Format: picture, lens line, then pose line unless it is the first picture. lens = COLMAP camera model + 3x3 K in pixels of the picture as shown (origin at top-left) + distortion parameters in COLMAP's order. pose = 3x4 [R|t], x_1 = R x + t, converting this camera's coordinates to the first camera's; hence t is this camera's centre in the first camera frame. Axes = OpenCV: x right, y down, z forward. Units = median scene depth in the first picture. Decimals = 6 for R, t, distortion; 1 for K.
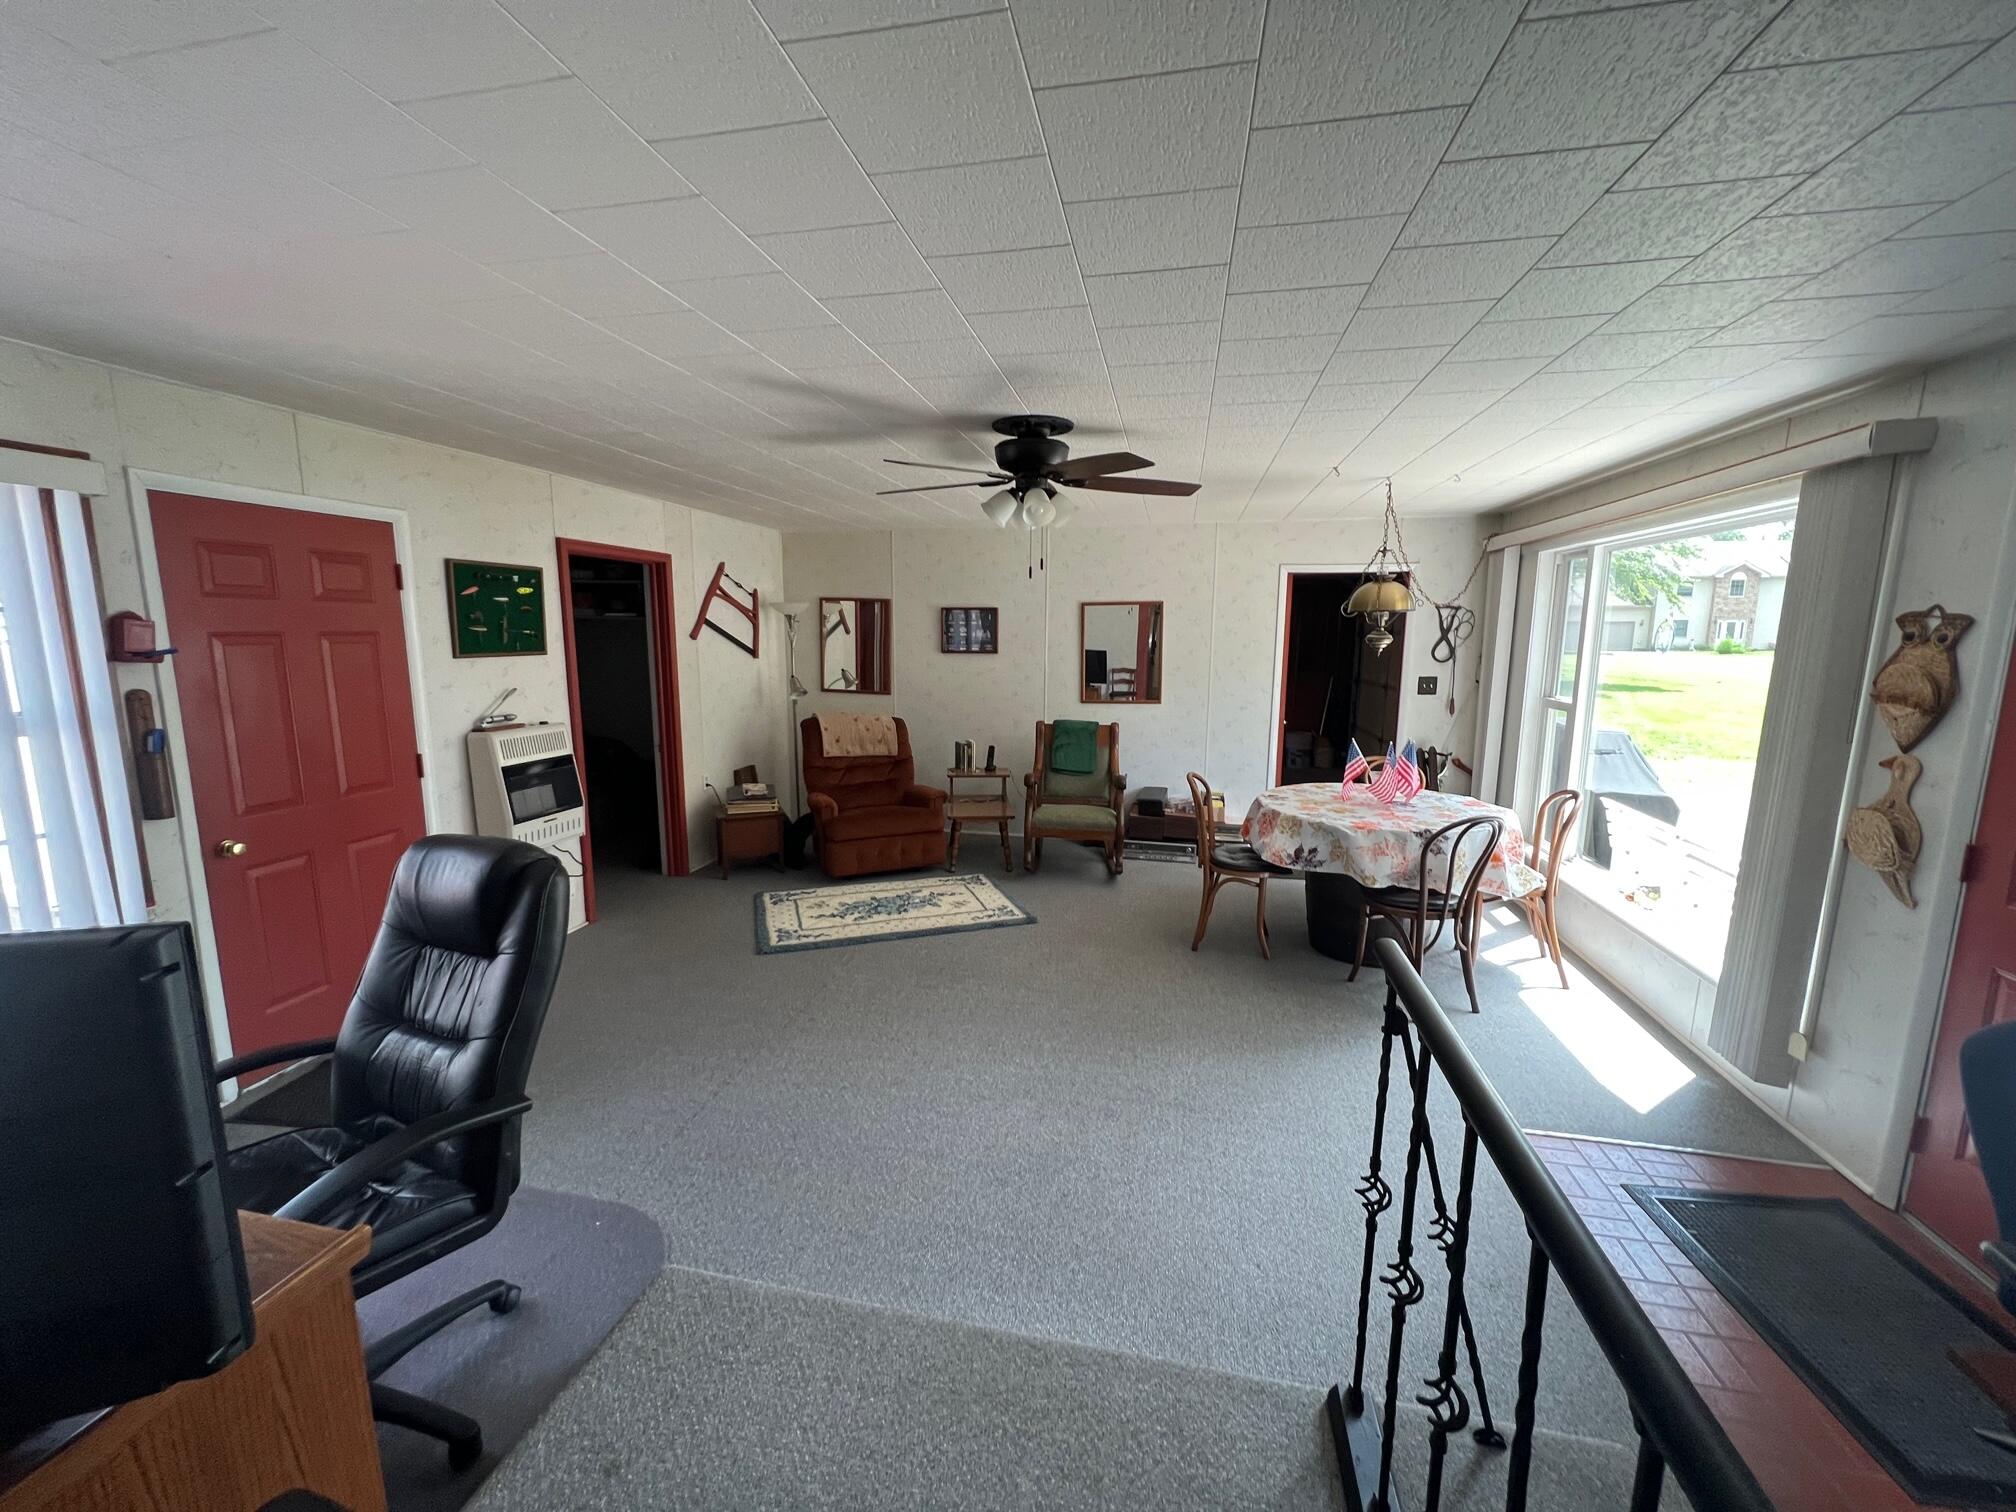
lens RADIAL K [[802.6, 0, 1005.0], [0, 802.6, 756.6], [0, 0, 1]] dist [-0.004259, 0.000680]
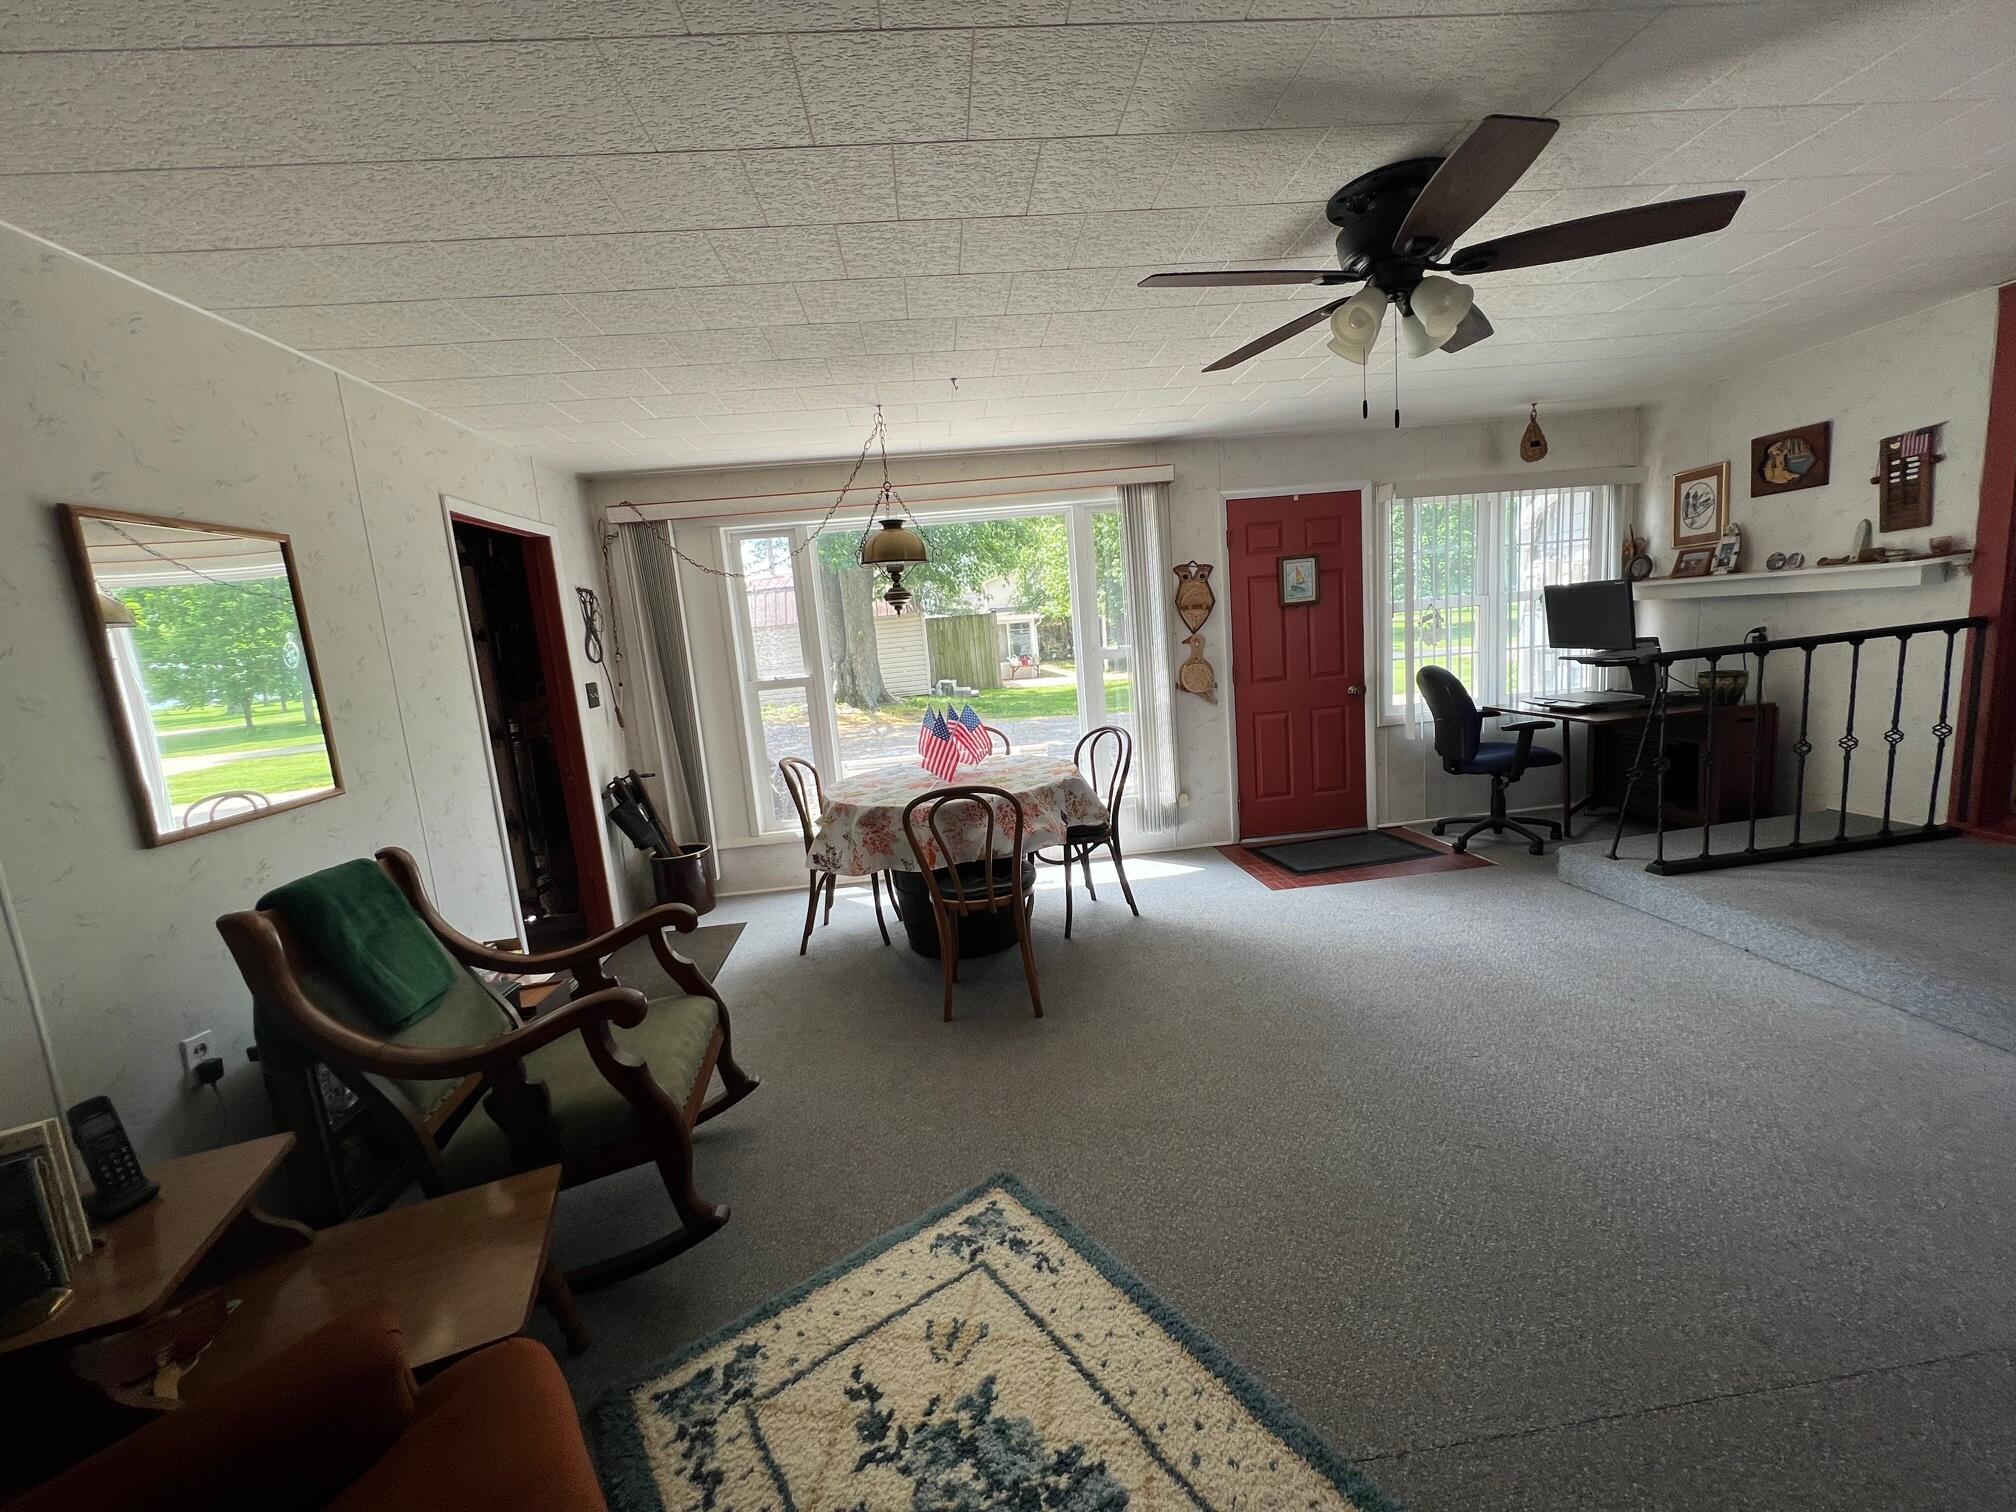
lens RADIAL K [[802.6, 0, 1005.6], [0, 802.6, 751.9], [0, 0, 1]] dist [-0.004259, 0.000680]
pose [[-0.293331, -0.119625, 0.948497, -0.353280], [0.232153, 0.953530, 0.192055, -0.109473], [-0.927395, 0.276532, -0.251929, 1.006109]]
